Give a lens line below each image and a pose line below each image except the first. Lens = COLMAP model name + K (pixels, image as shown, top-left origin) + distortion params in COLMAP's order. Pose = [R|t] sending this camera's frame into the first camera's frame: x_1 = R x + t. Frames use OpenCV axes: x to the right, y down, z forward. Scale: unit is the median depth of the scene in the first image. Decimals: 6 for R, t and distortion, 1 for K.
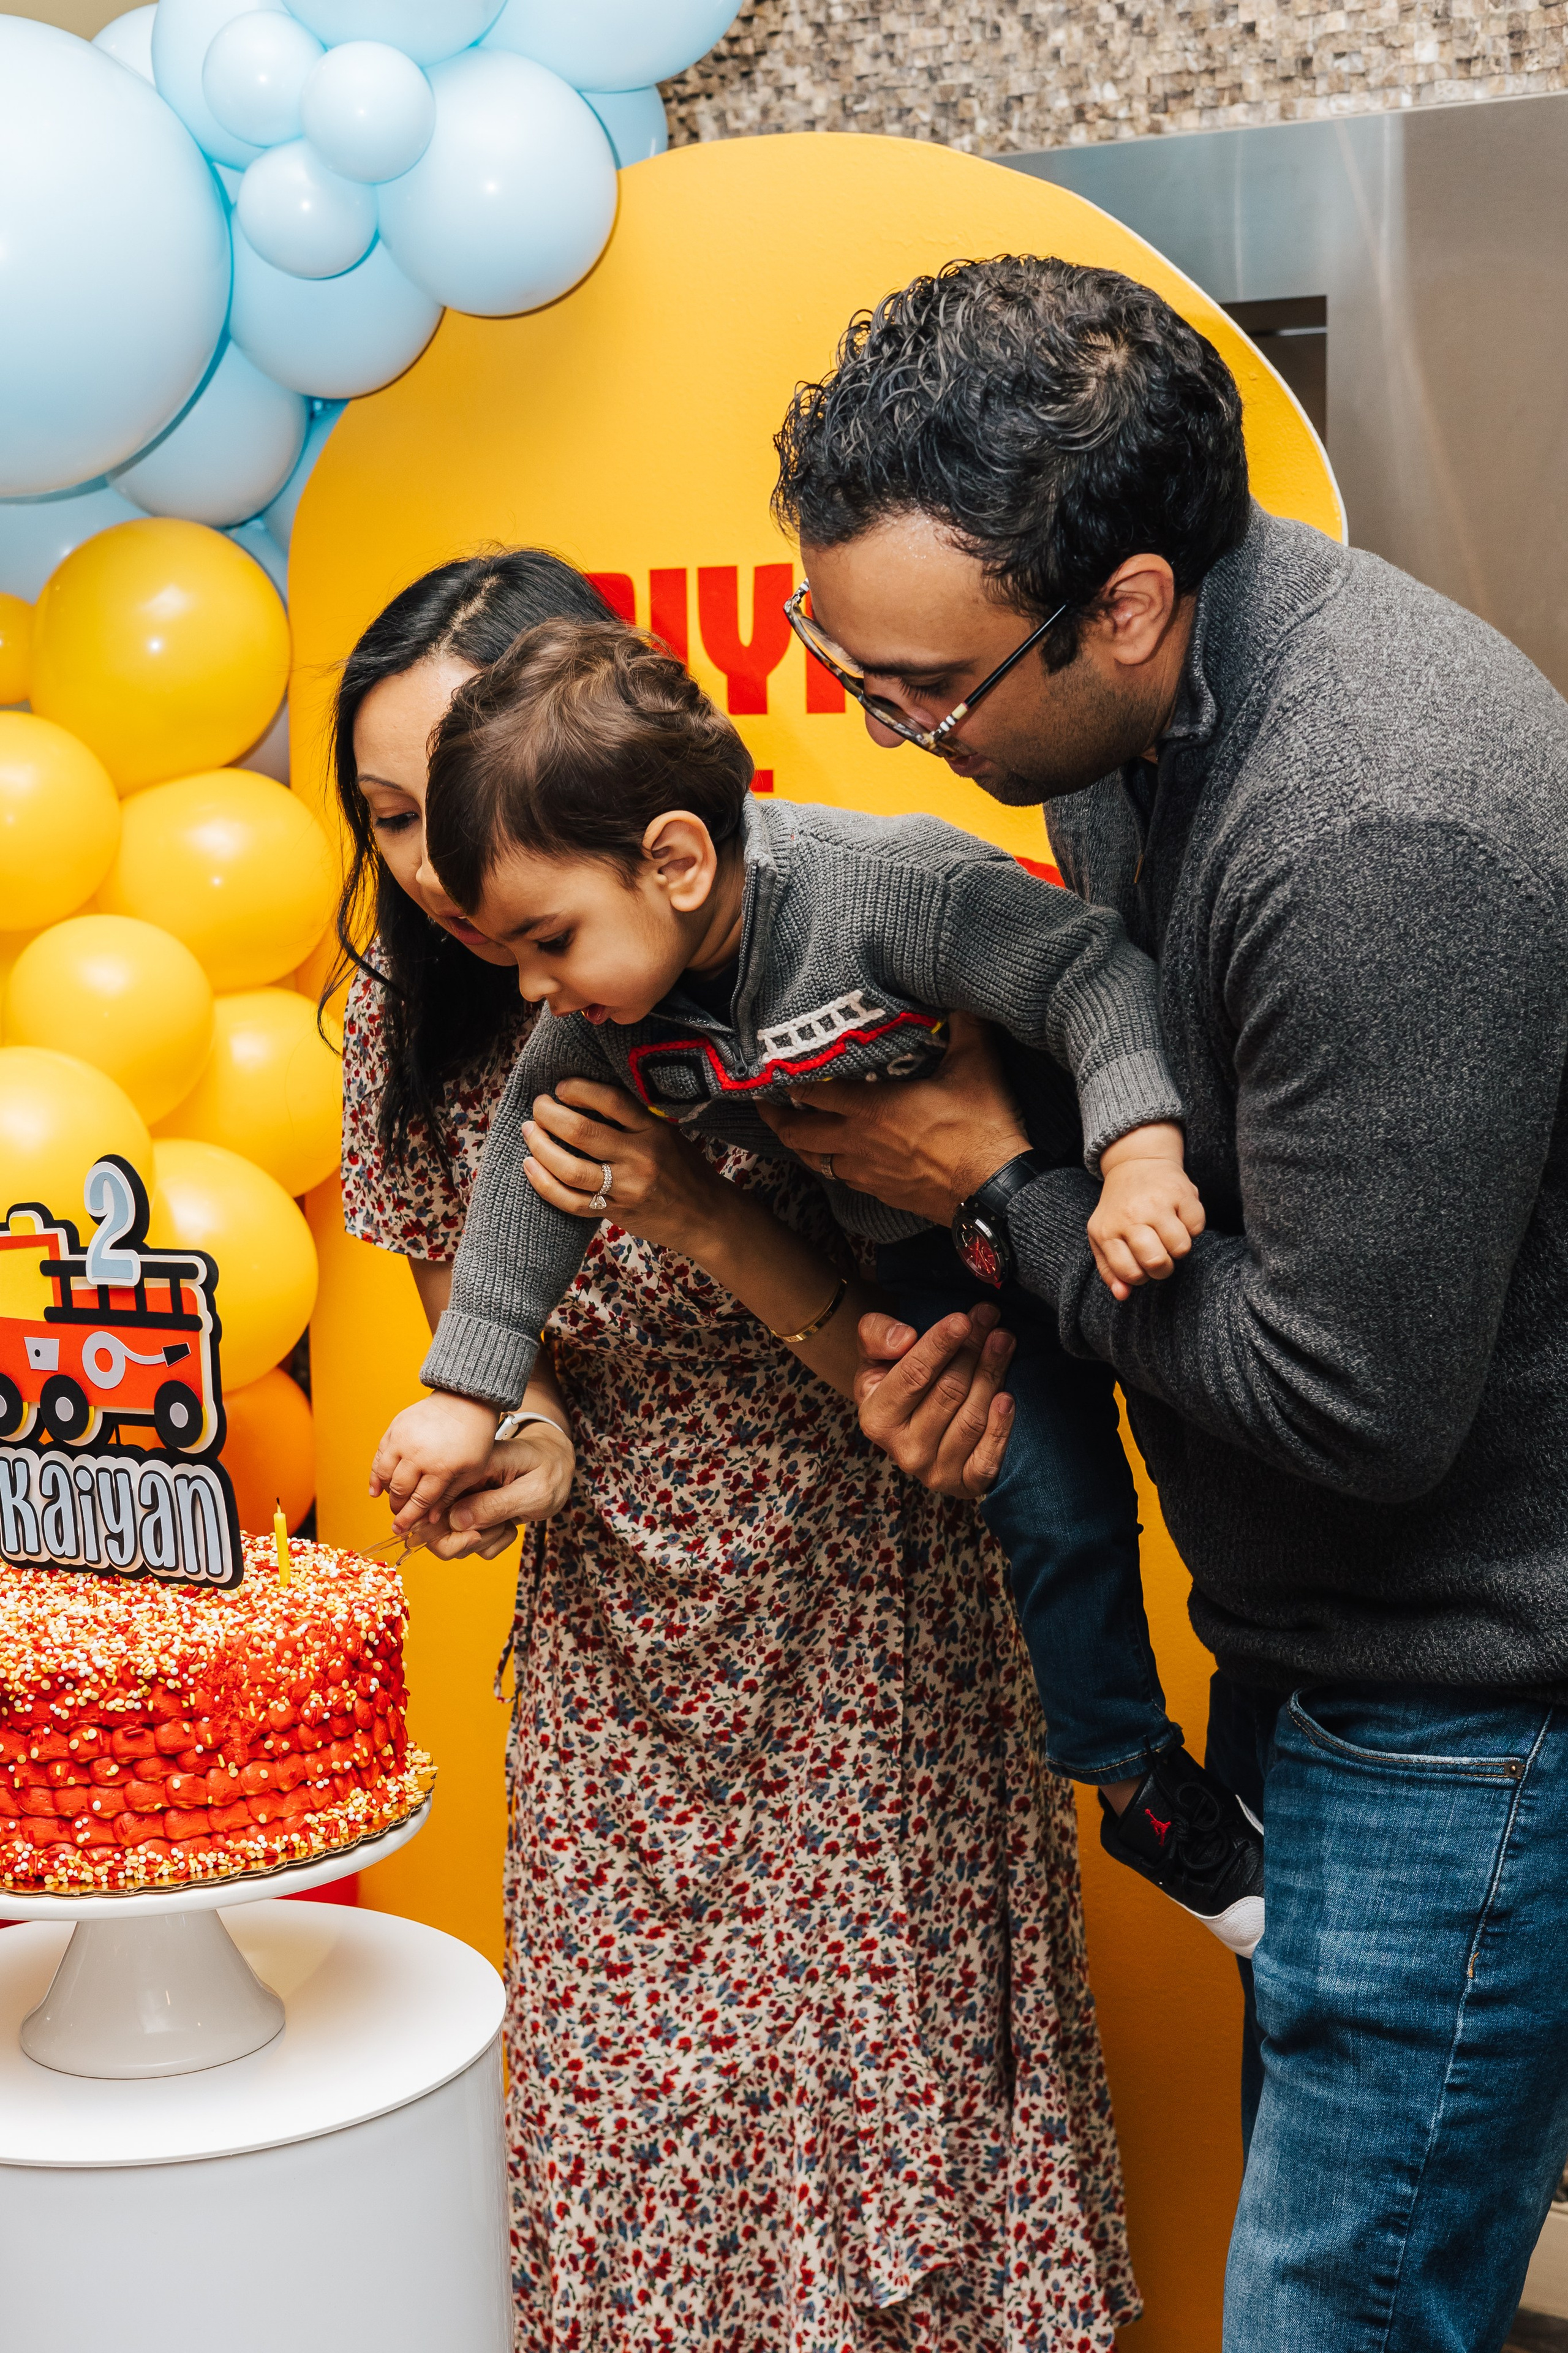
lens RADIAL K [[3637.0, 0, 742.7], [0, 3637.0, 1239.9], [0, 0, 1]] dist [0.029022, -0.084715]
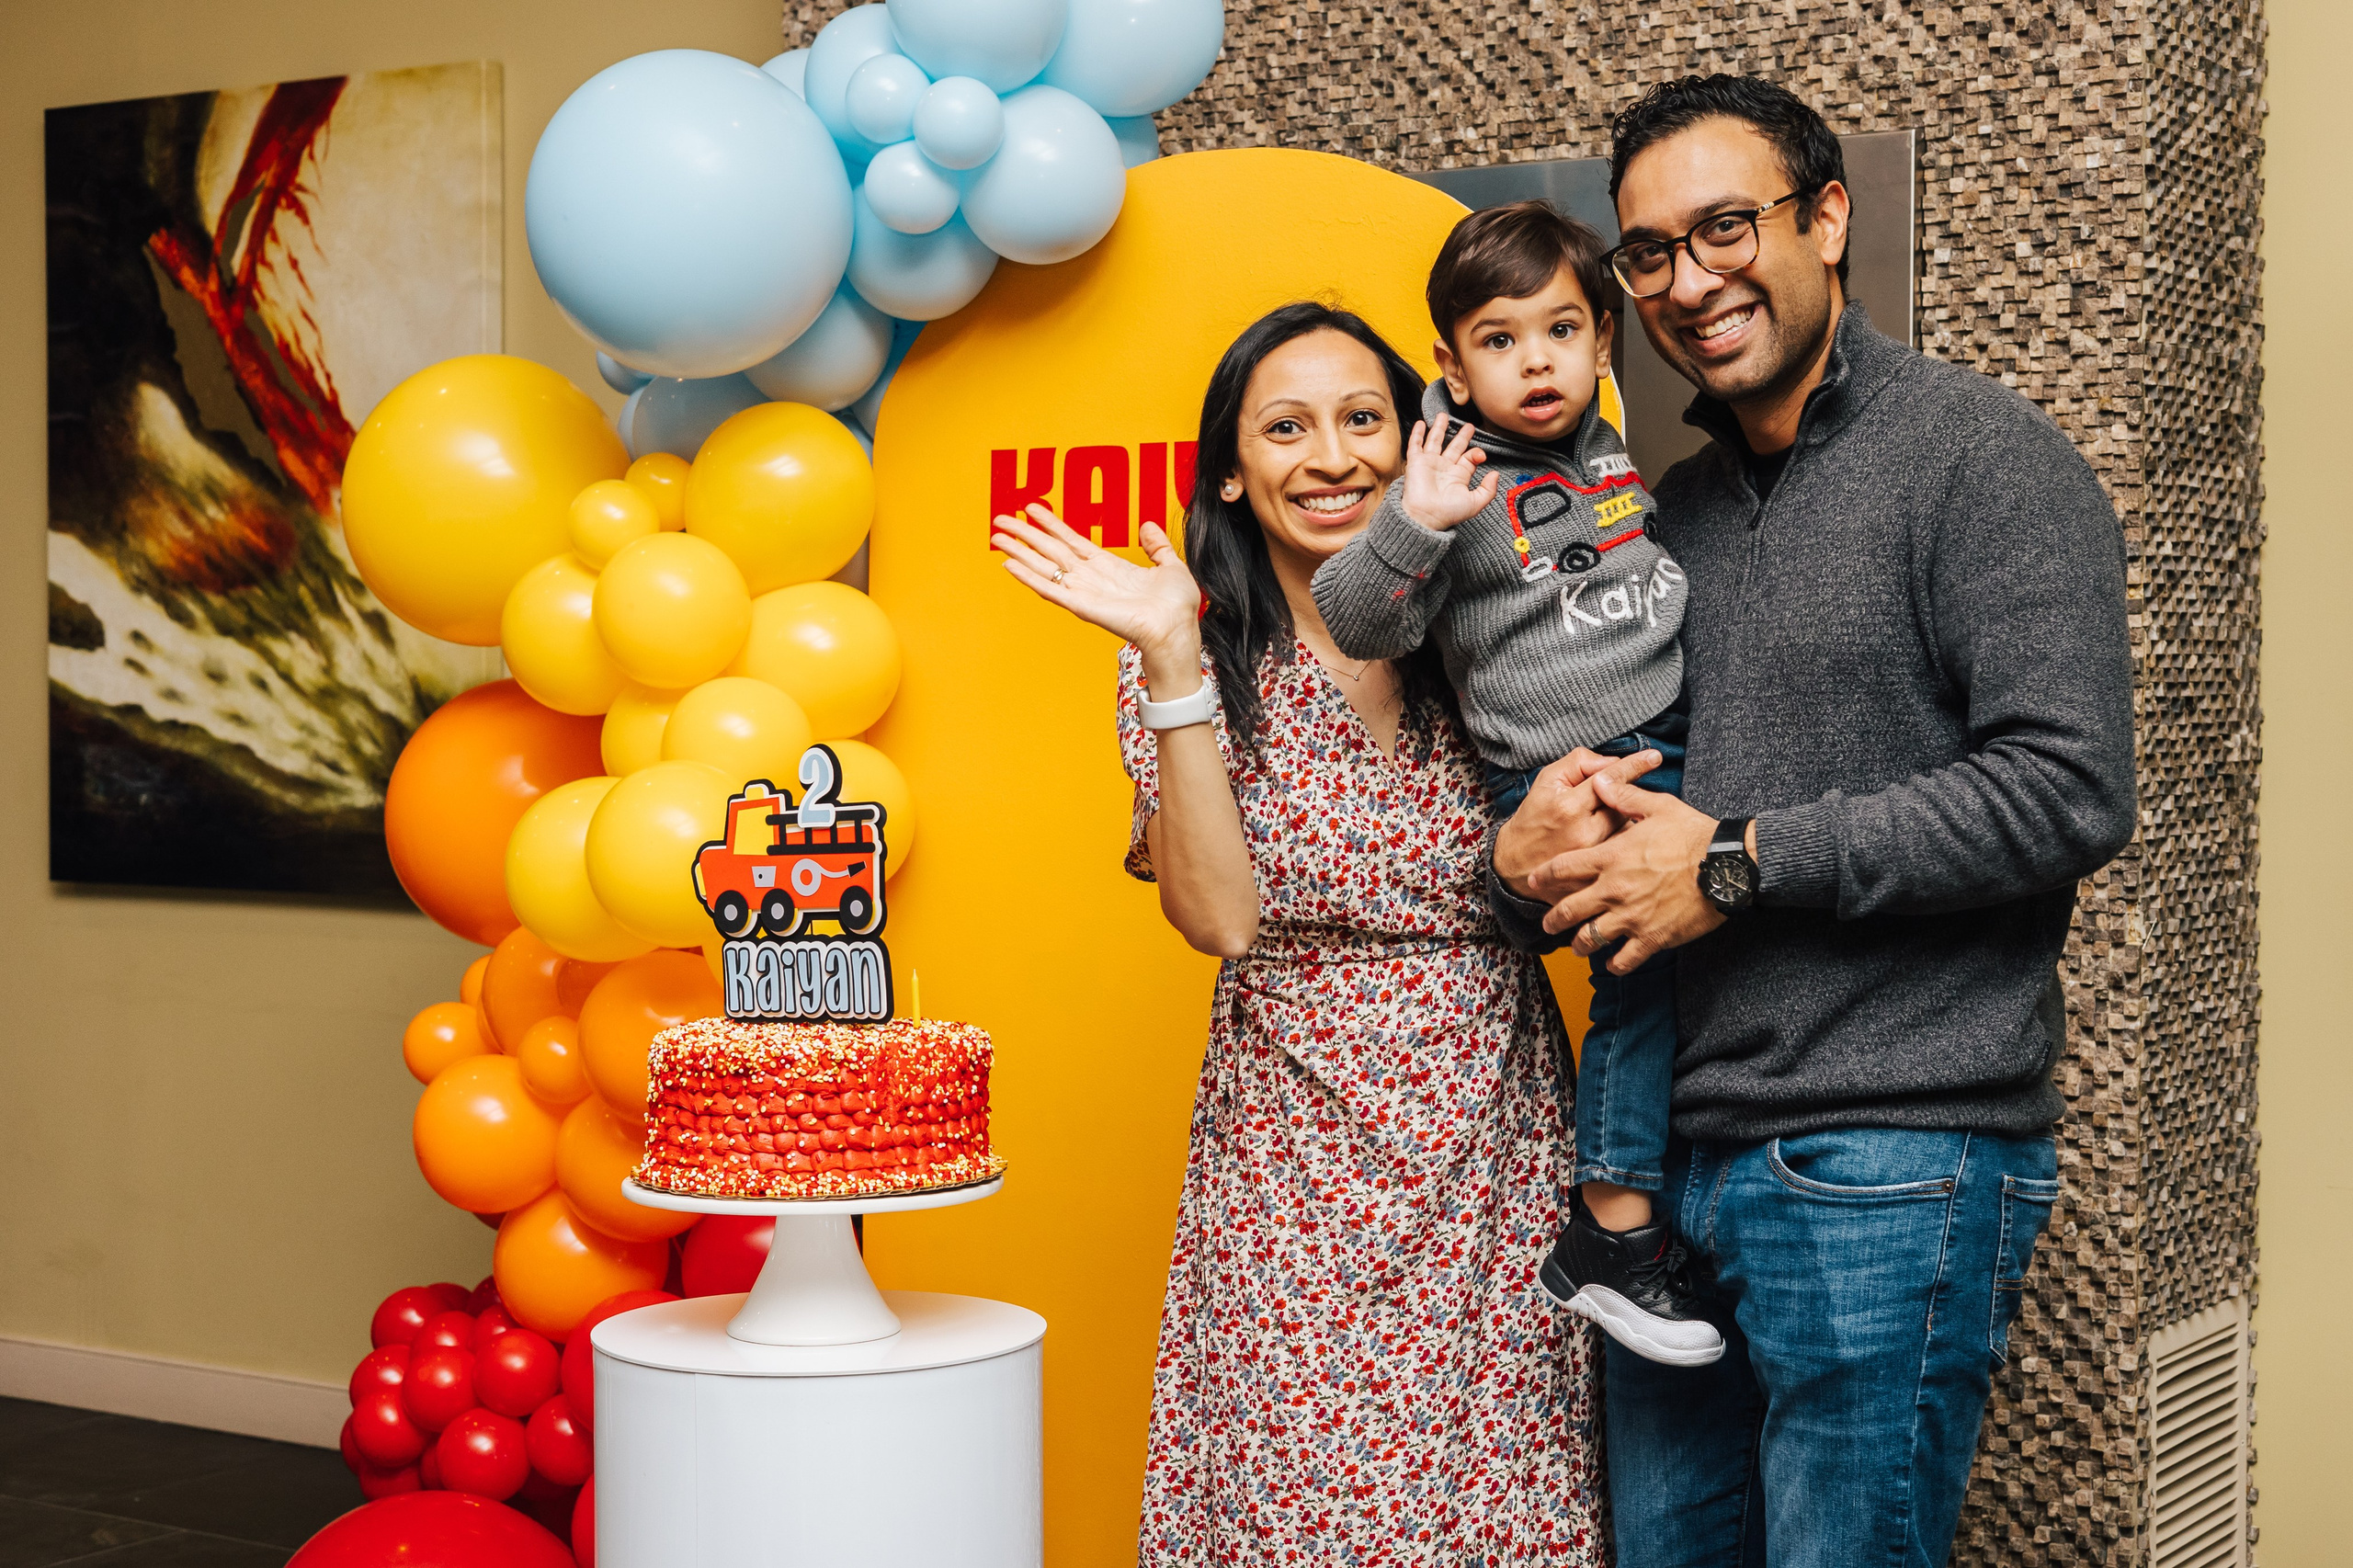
lens RADIAL K [[3650.8, 0, 1265.0], [0, 3650.8, 768.6], [0, 0, 1]] dist [0.001850, 0.096006]
pose [[0.998965, 0.025714, 0.037518, -0.039276], [-0.020126, 0.989608, -0.142378, 0.205182], [-0.040789, 0.141476, 0.989101, -0.558886]]
